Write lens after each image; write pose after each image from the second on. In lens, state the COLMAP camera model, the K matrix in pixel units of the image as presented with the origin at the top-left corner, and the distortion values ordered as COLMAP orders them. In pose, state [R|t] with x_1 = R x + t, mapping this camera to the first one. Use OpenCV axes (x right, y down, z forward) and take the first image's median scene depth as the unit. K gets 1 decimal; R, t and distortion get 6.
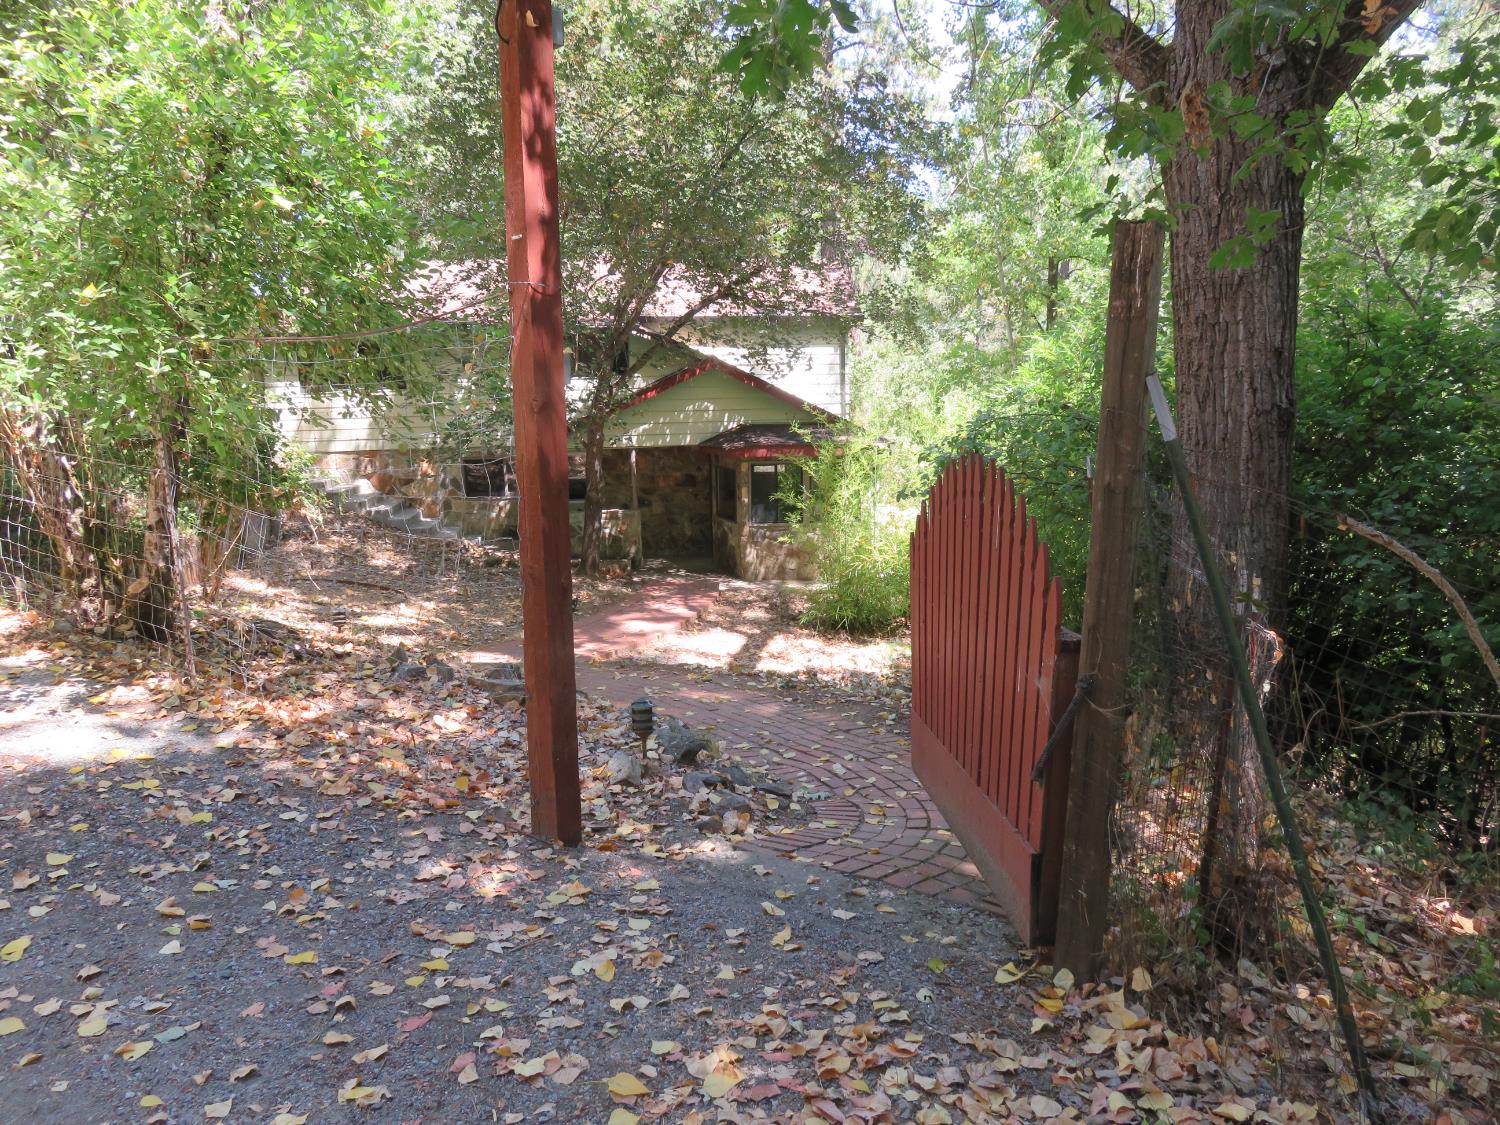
lens RADIAL K [[1119.2, 0, 750.0], [0, 1119.2, 562.5], [0, 0, 1]] dist [-0.011390, 0.003052]
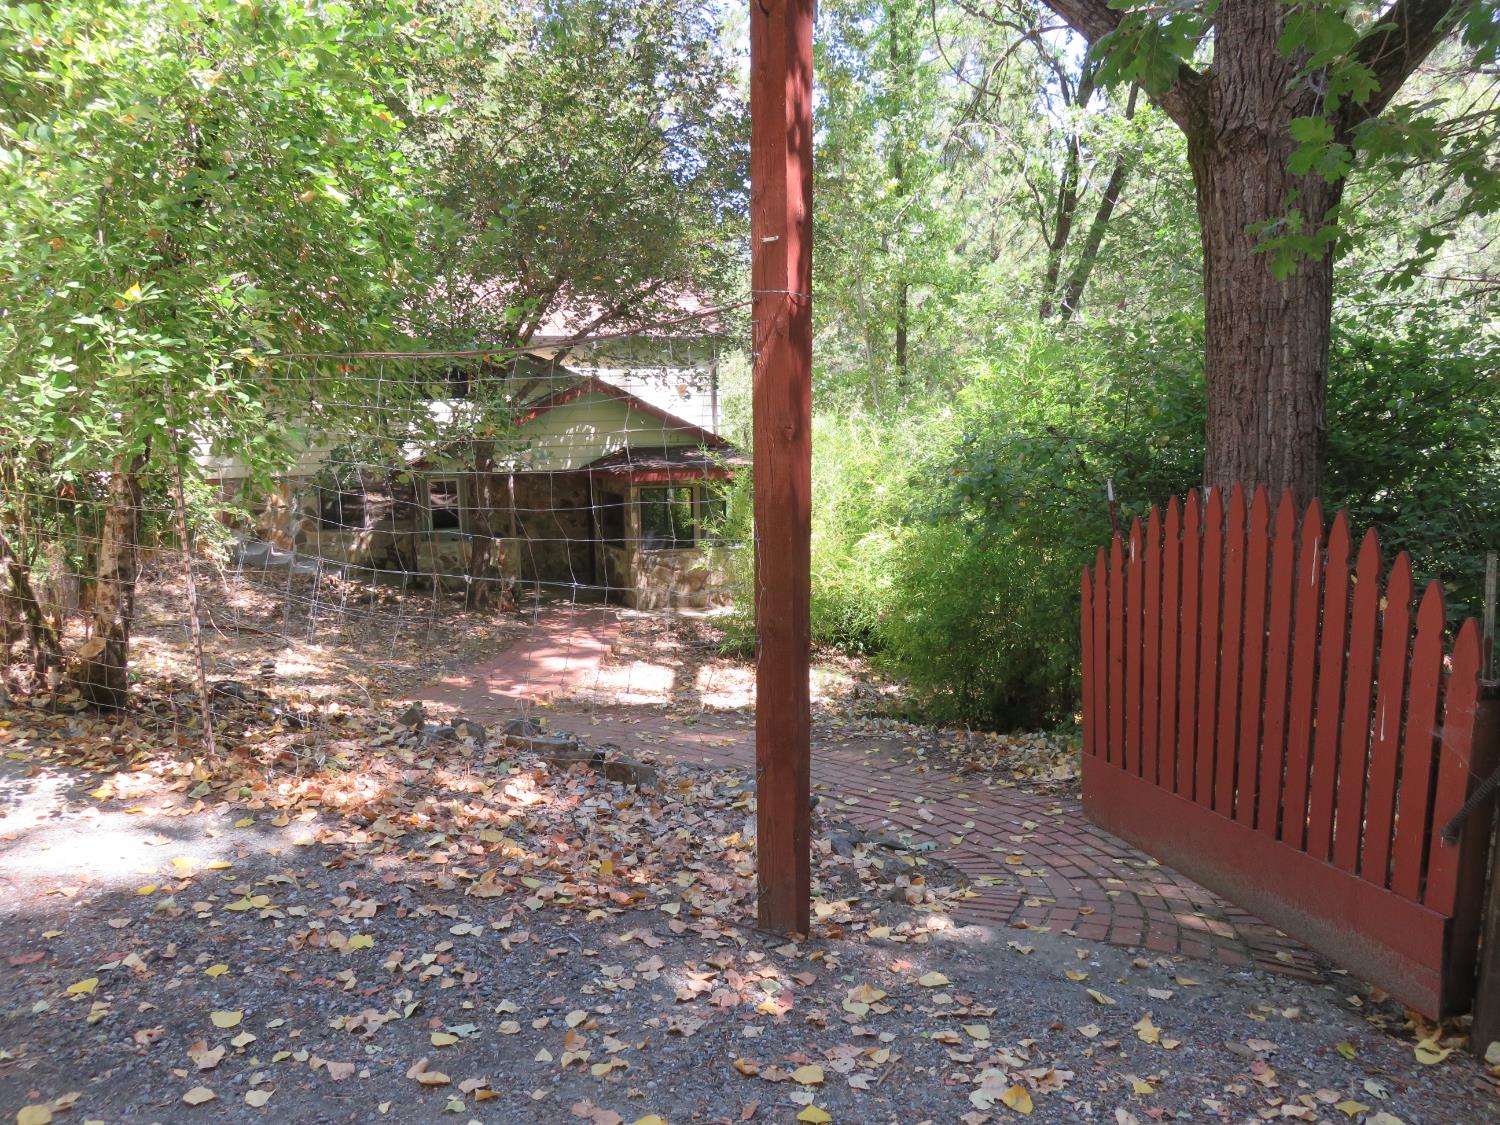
lens RADIAL K [[1119.2, 0, 750.0], [0, 1119.2, 562.5], [0, 0, 1]] dist [-0.011390, 0.003052]
pose [[0.983158, -0.025127, 0.181023, -0.207198], [0.028527, 0.999462, -0.016202, -0.014800], [-0.180518, 0.021093, 0.983345, 0.086538]]
